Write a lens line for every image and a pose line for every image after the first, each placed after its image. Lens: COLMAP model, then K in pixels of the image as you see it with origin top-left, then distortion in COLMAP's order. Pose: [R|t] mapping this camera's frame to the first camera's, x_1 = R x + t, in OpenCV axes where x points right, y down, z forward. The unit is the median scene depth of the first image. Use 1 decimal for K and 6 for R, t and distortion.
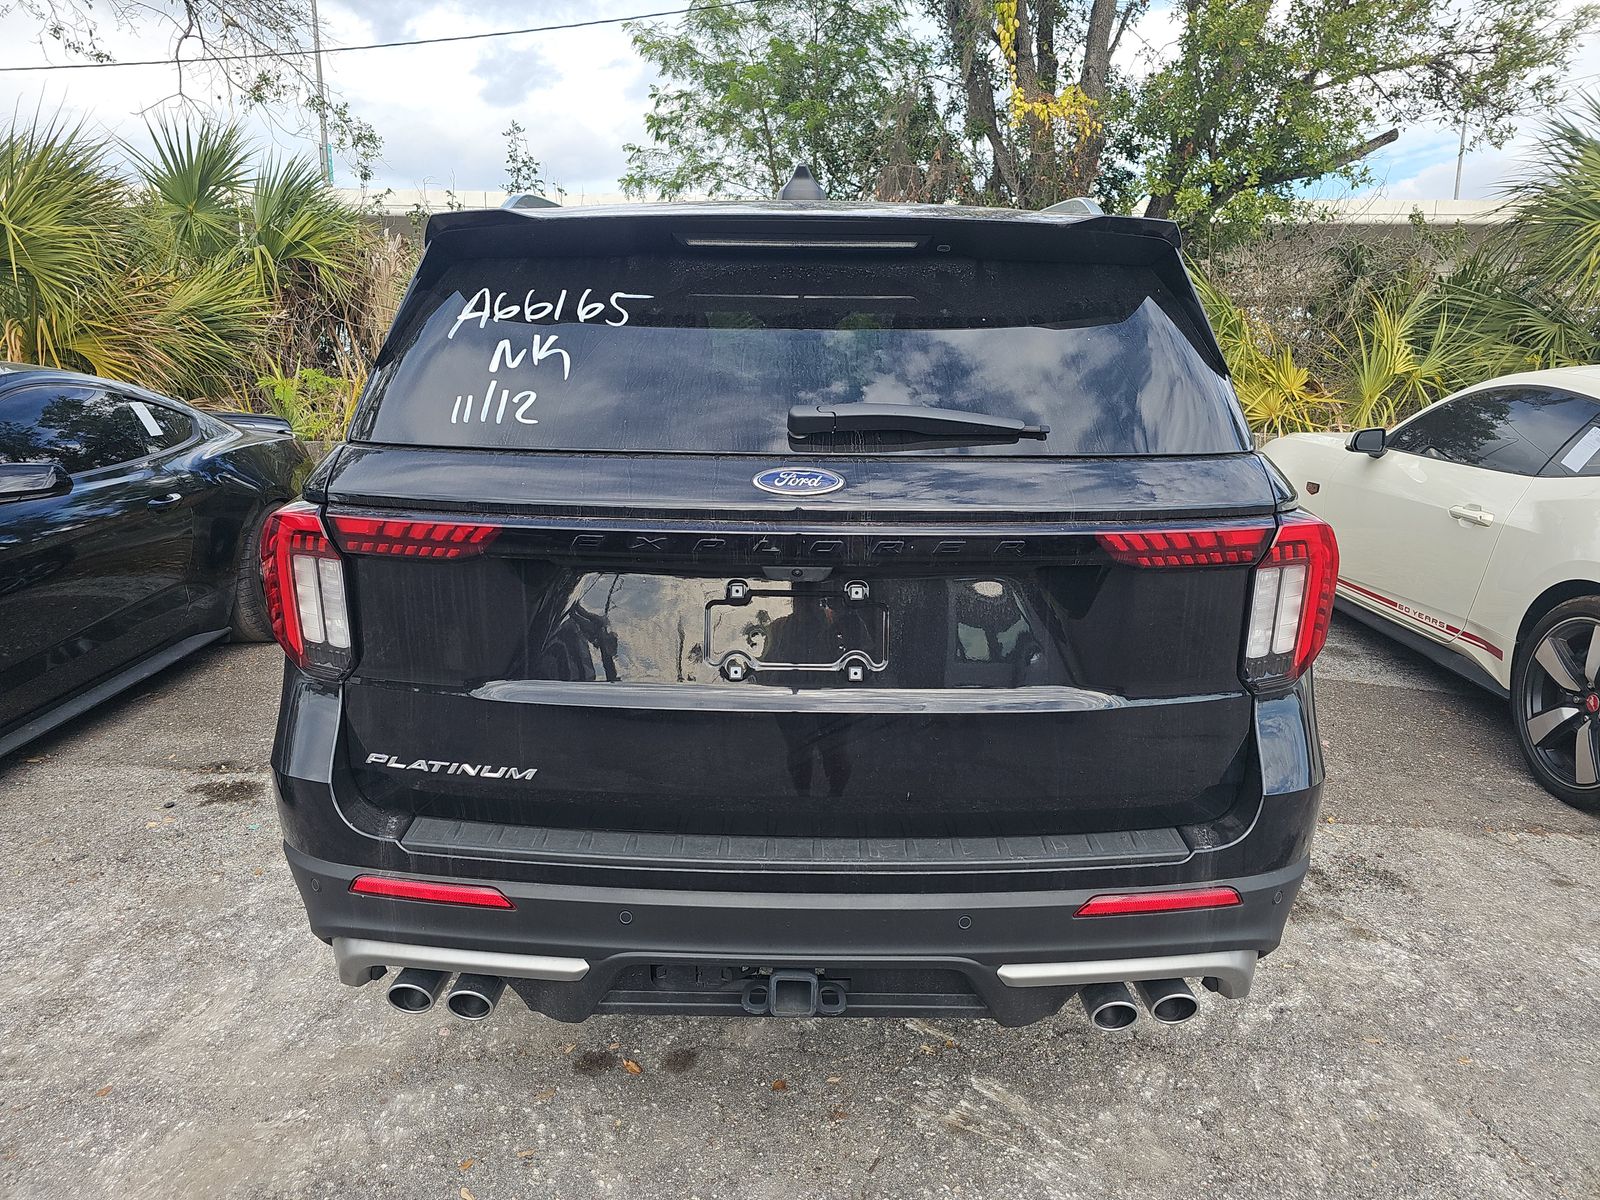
lens RADIAL K [[1080.2, 0, 795.6], [0, 1080.2, 582.5], [0, 0, 1]] dist [0.061686, -0.039338]
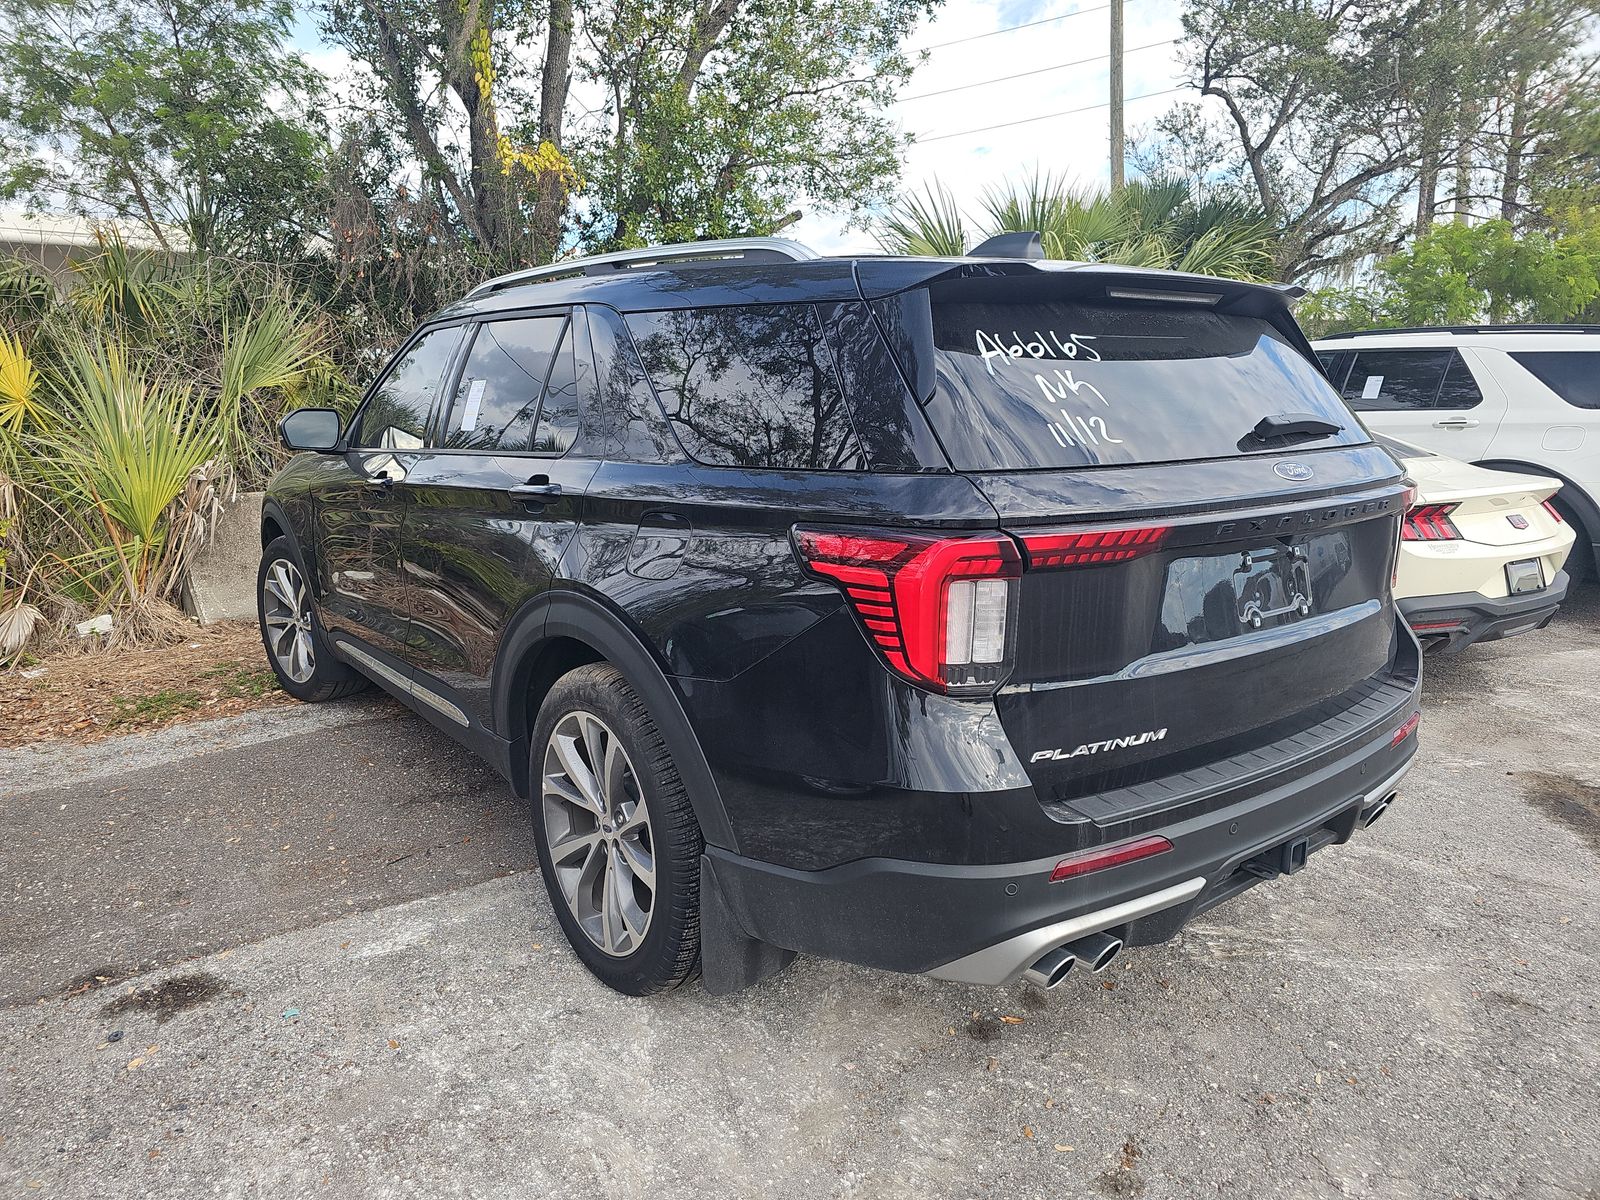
lens RADIAL K [[1080.2, 0, 795.6], [0, 1080.2, 582.5], [0, 0, 1]] dist [0.061686, -0.039338]
pose [[0.778610, -0.129128, 0.614079, -1.005748], [0.151046, 0.988392, 0.016324, -0.054074], [-0.609058, 0.080044, 0.789076, 0.228522]]
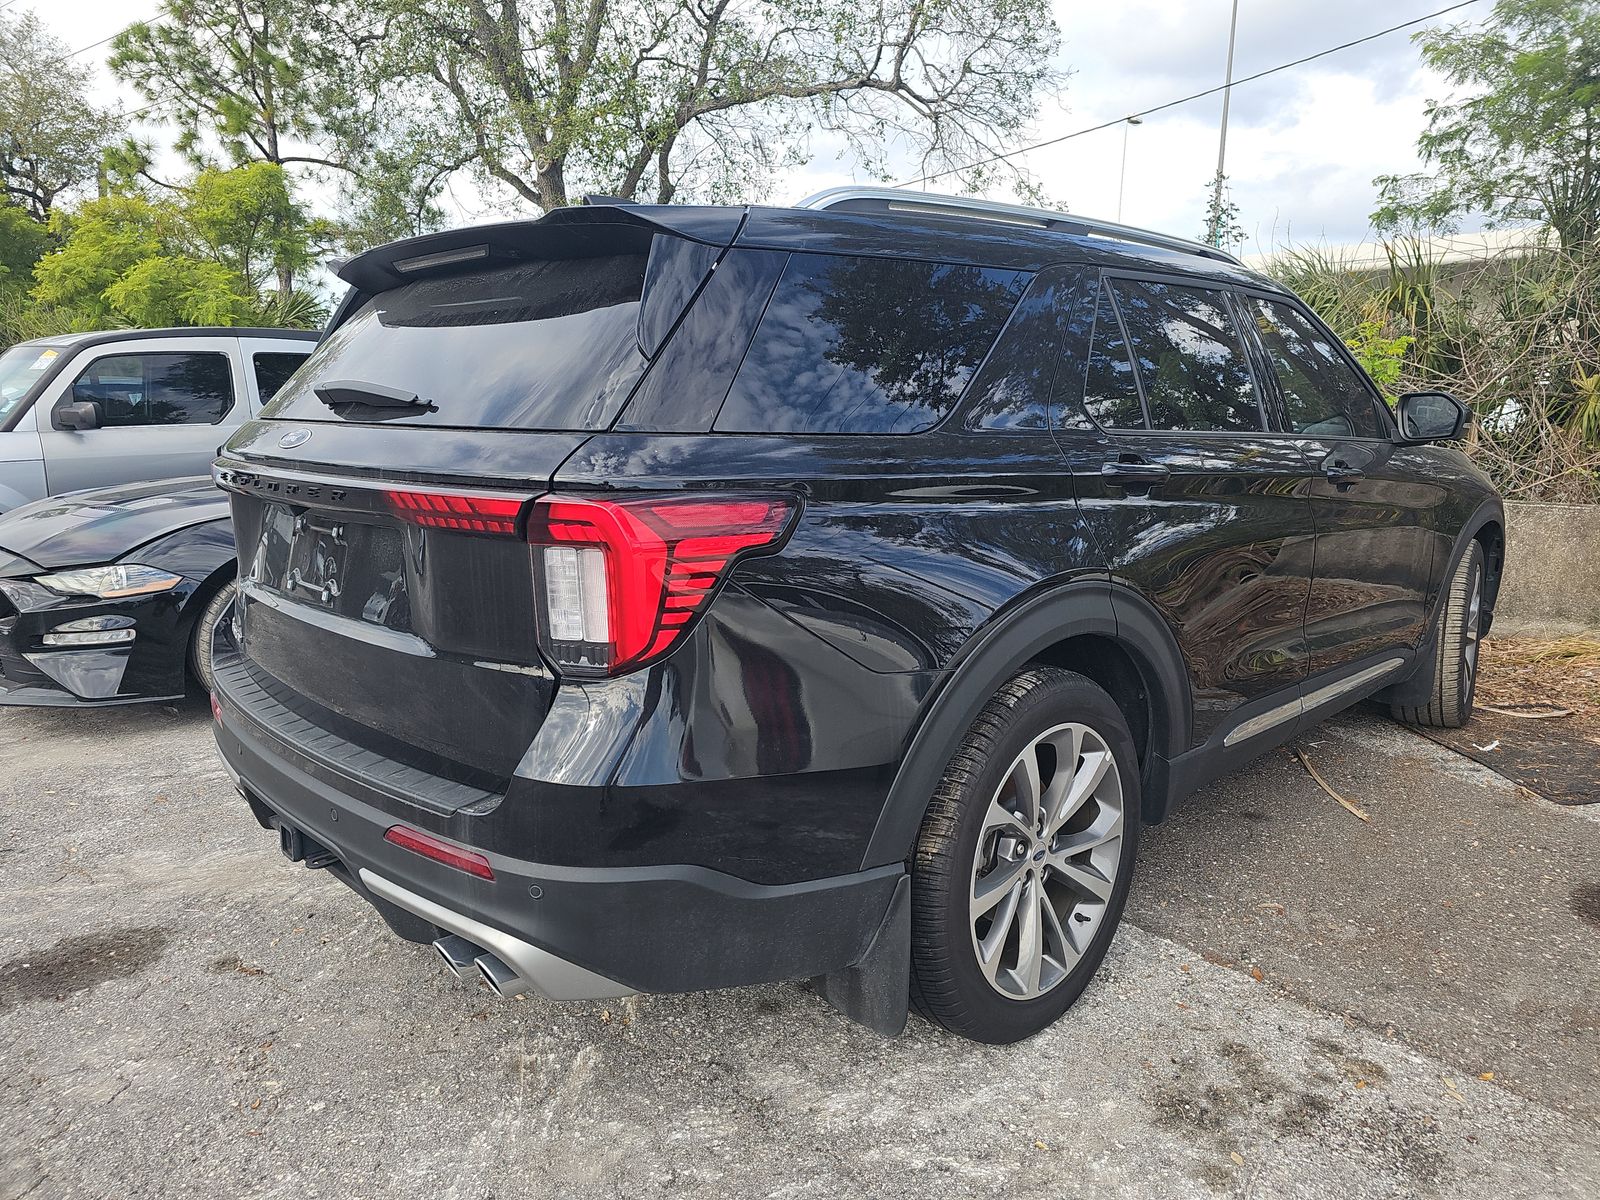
lens RADIAL K [[1085.5, 0, 799.5], [0, 1085.5, 602.1], [0, 0, 1]] dist [0.027936, 0.000103]
pose [[0.695747, 0.125455, -0.707246, 1.005142], [-0.158063, 0.987234, 0.019629, -0.004970], [0.700680, 0.098133, 0.706695, 0.397303]]
